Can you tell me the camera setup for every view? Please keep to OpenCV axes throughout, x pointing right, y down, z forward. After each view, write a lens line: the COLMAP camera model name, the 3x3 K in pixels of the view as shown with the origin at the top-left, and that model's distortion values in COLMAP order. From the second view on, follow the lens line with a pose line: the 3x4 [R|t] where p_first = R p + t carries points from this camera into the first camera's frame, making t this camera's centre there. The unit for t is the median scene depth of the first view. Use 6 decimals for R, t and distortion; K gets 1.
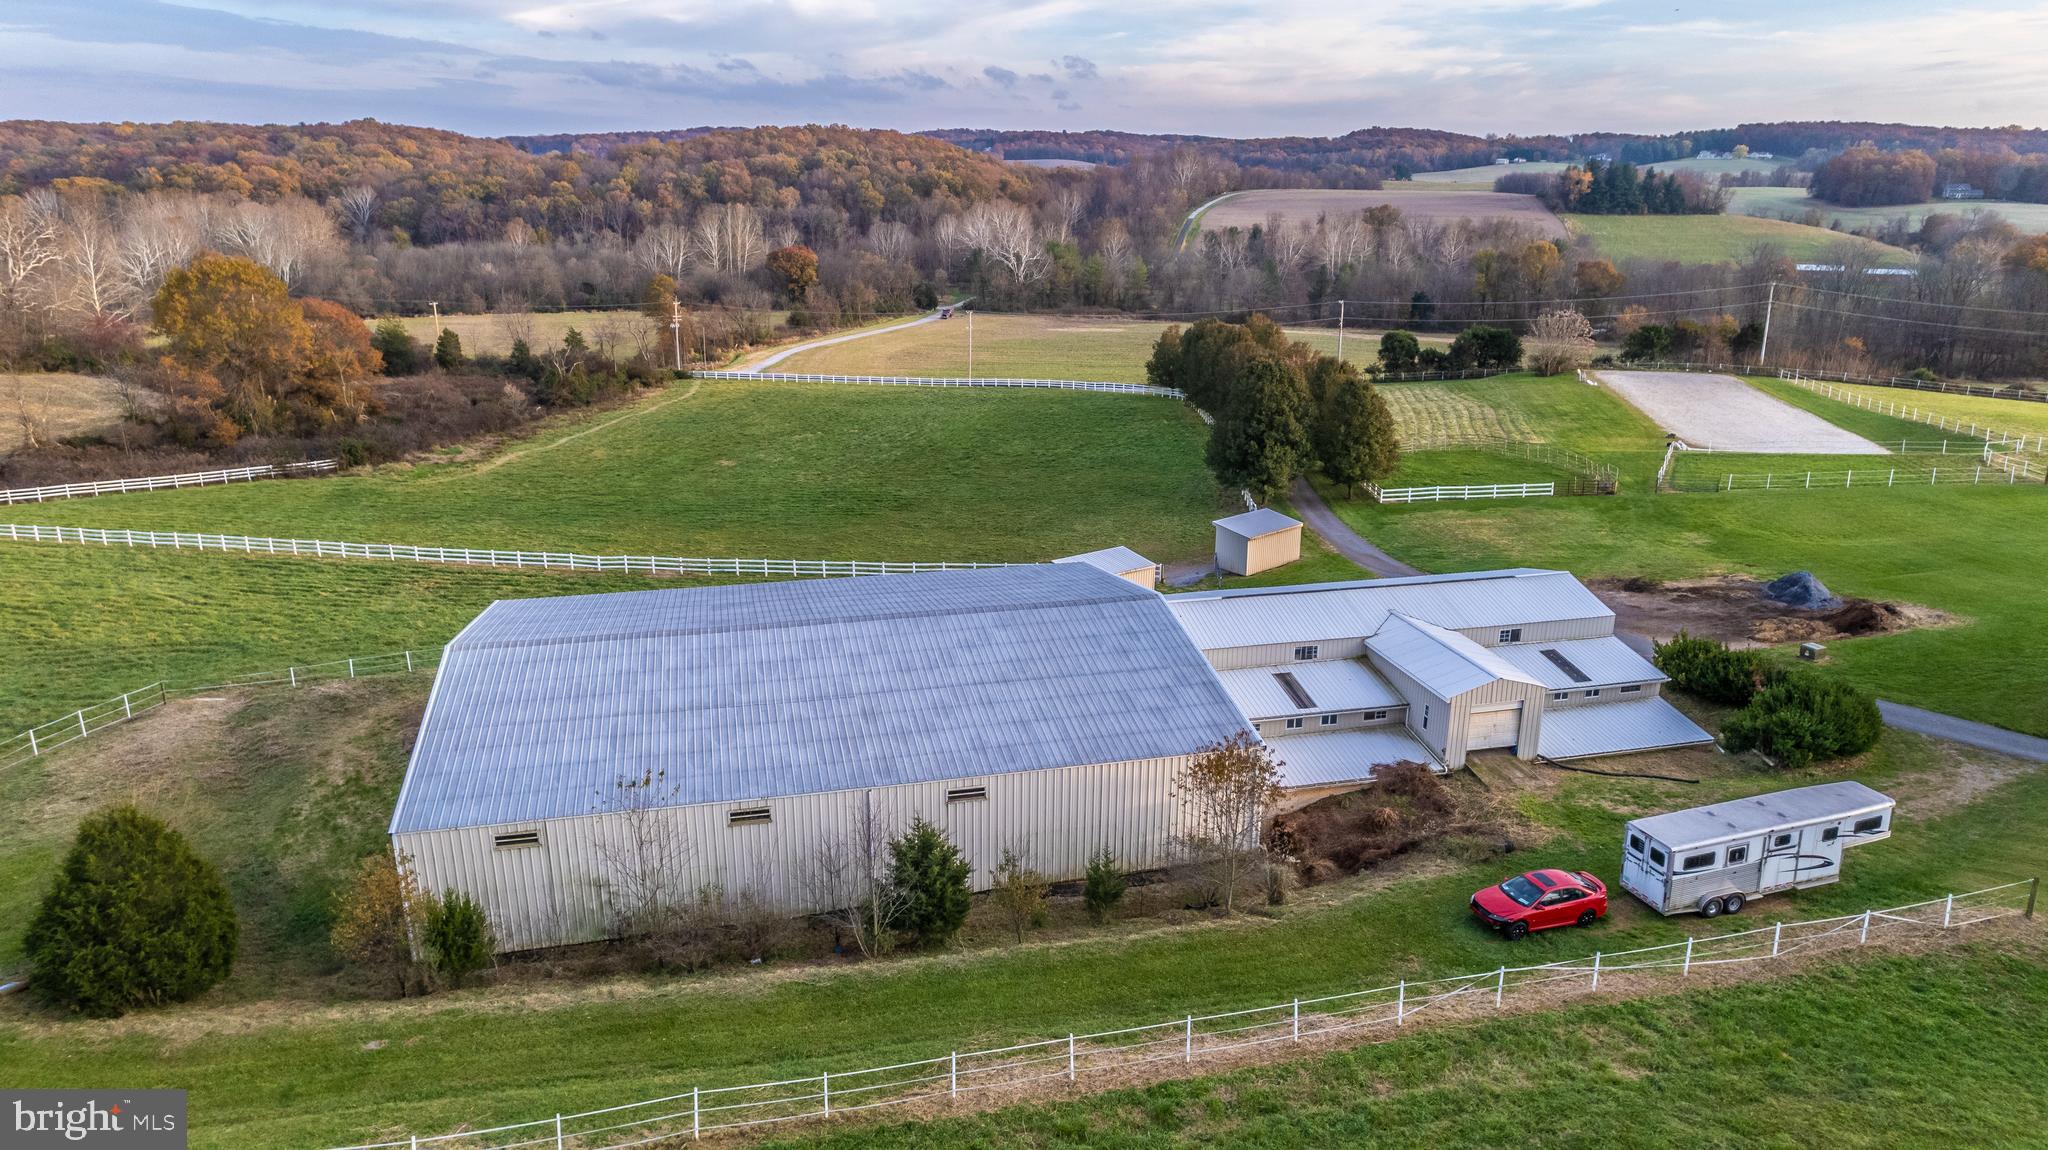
lens RADIAL K [[1325.5, 0, 1007.6], [0, 1325.5, 584.2], [0, 0, 1]] dist [-0.042919, 0.066638]
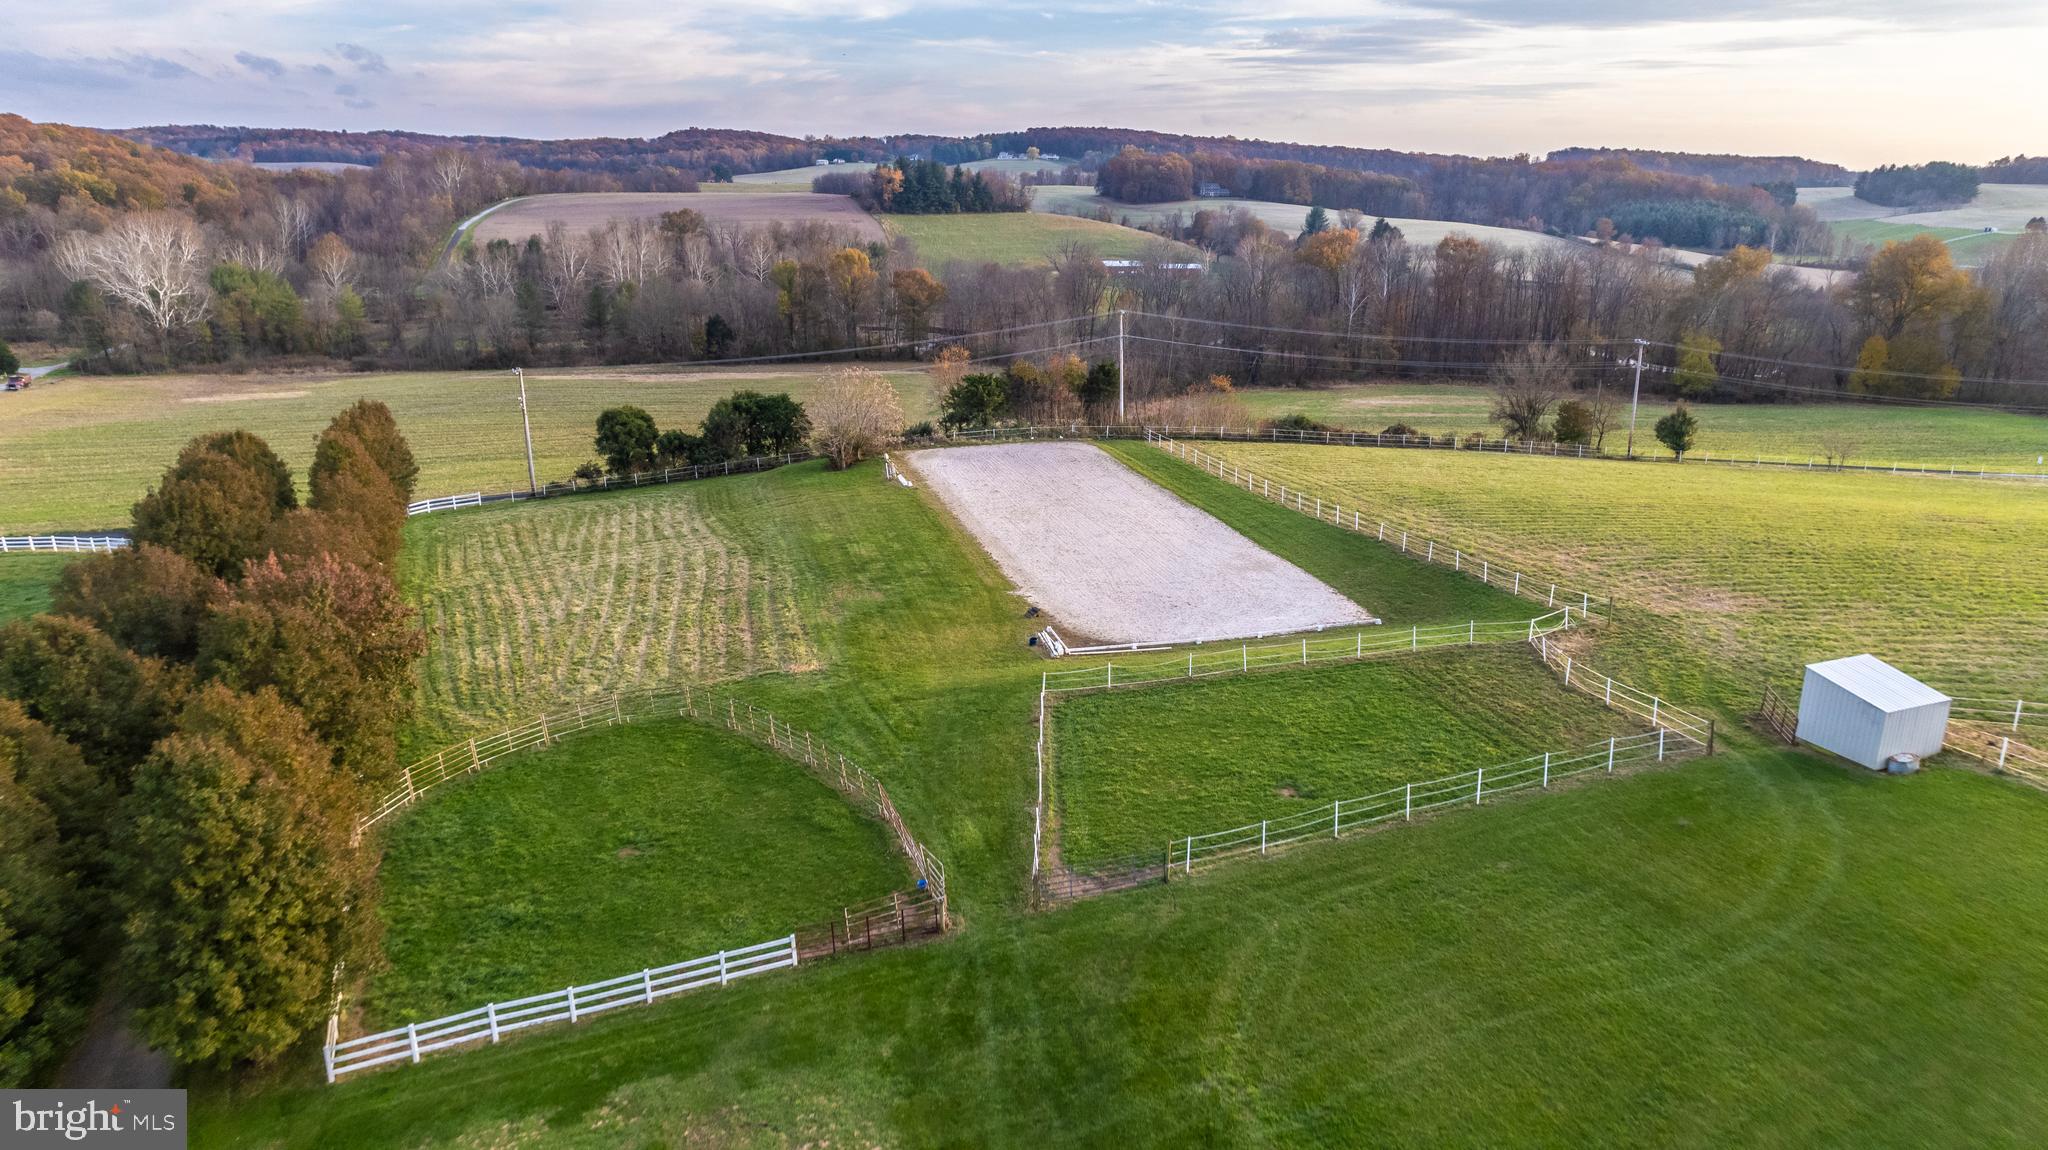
lens RADIAL K [[1325.5, 0, 1016.0], [0, 1325.5, 564.8], [0, 0, 1]] dist [-0.042919, 0.066638]
pose [[0.888724, -0.132510, 0.438874, 0.058283], [0.139612, 0.990073, 0.016220, -0.033225], [-0.436666, 0.046857, 0.898402, 0.114470]]
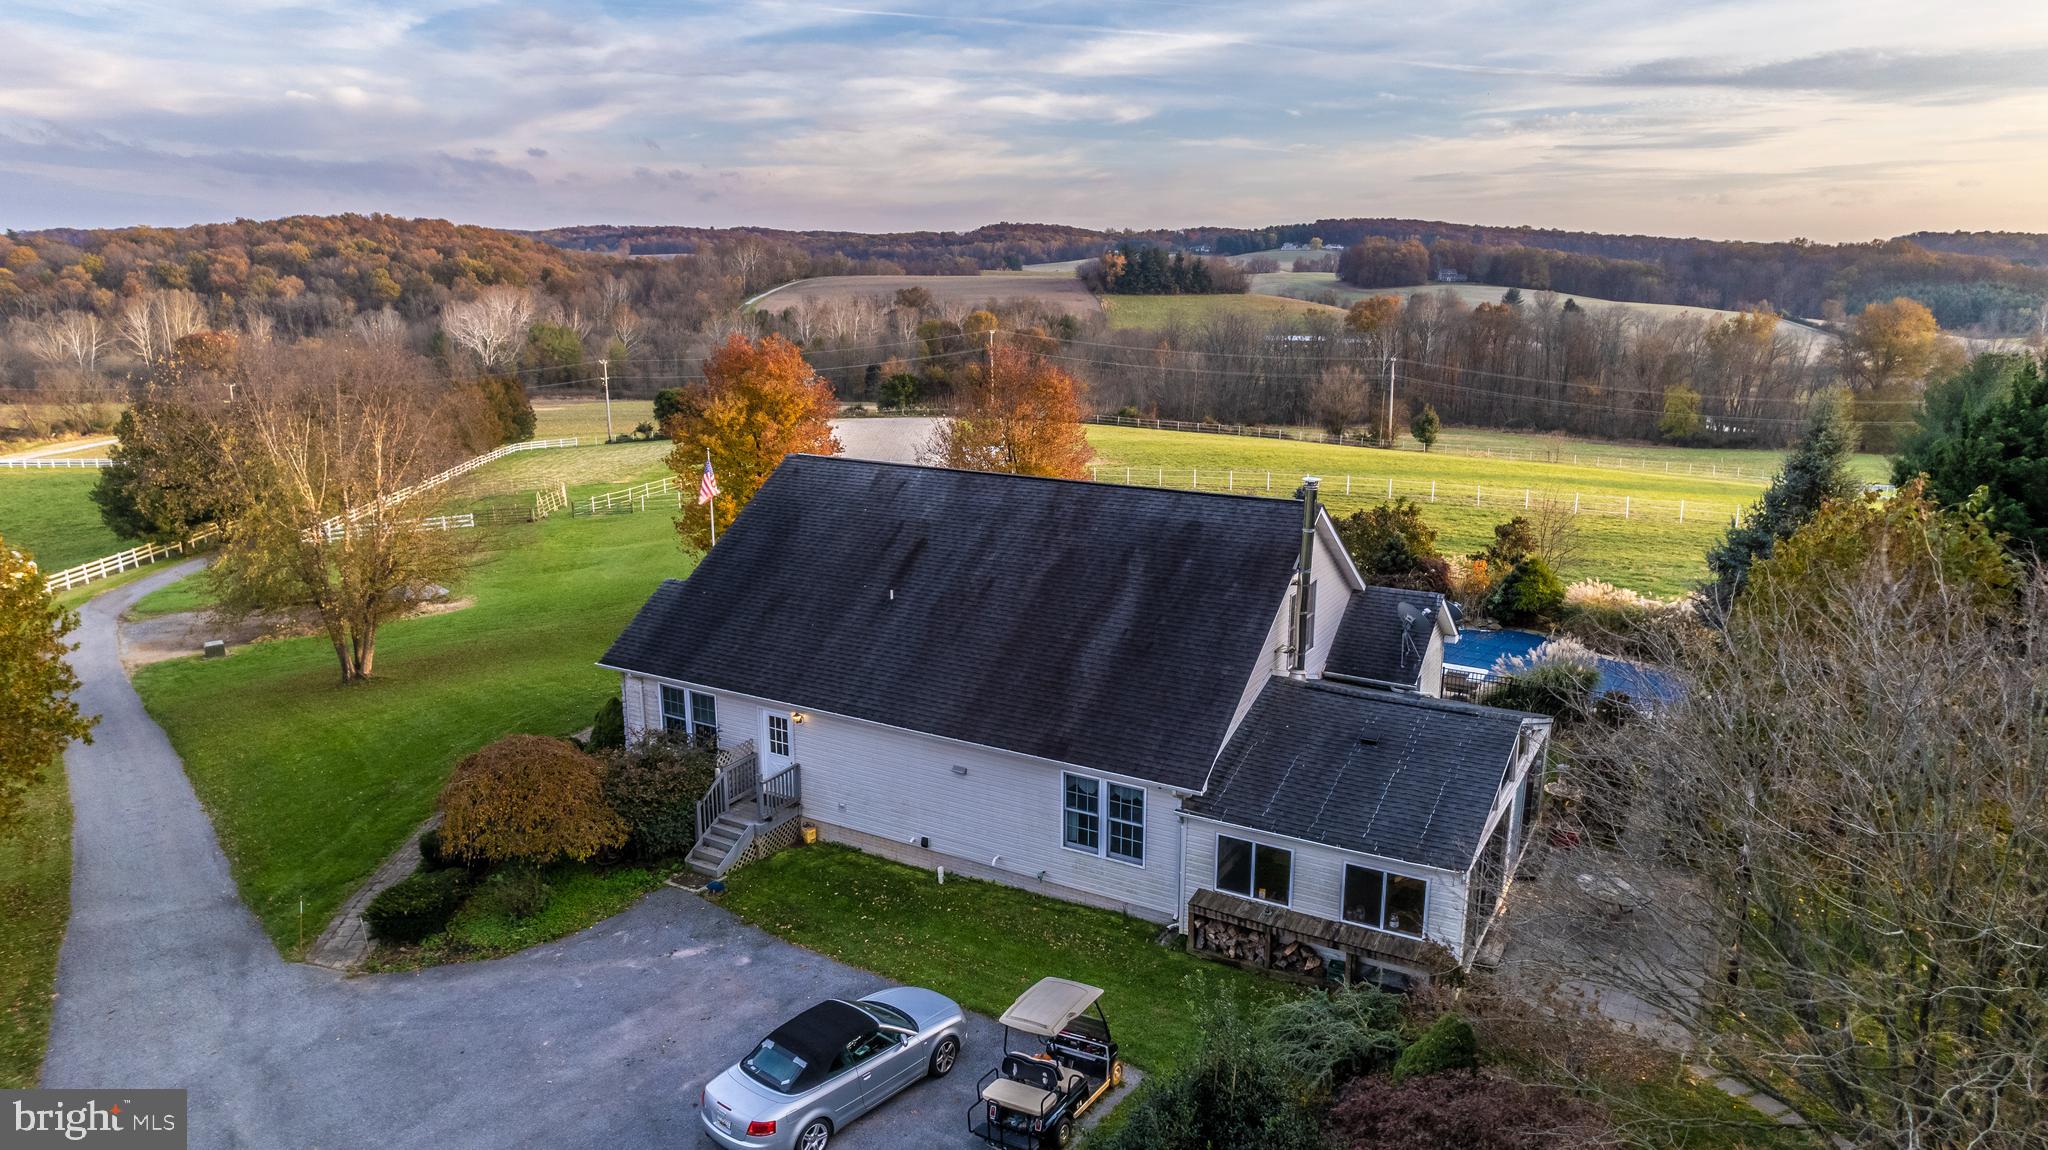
lens RADIAL K [[1325.5, 0, 1023.8], [0, 1325.5, 588.2], [0, 0, 1]] dist [-0.042919, 0.066638]
pose [[0.973069, -0.059550, 0.222690, 0.108336], [0.074375, 0.995496, -0.058785, 0.012170], [-0.218186, 0.073764, 0.973115, -0.005460]]
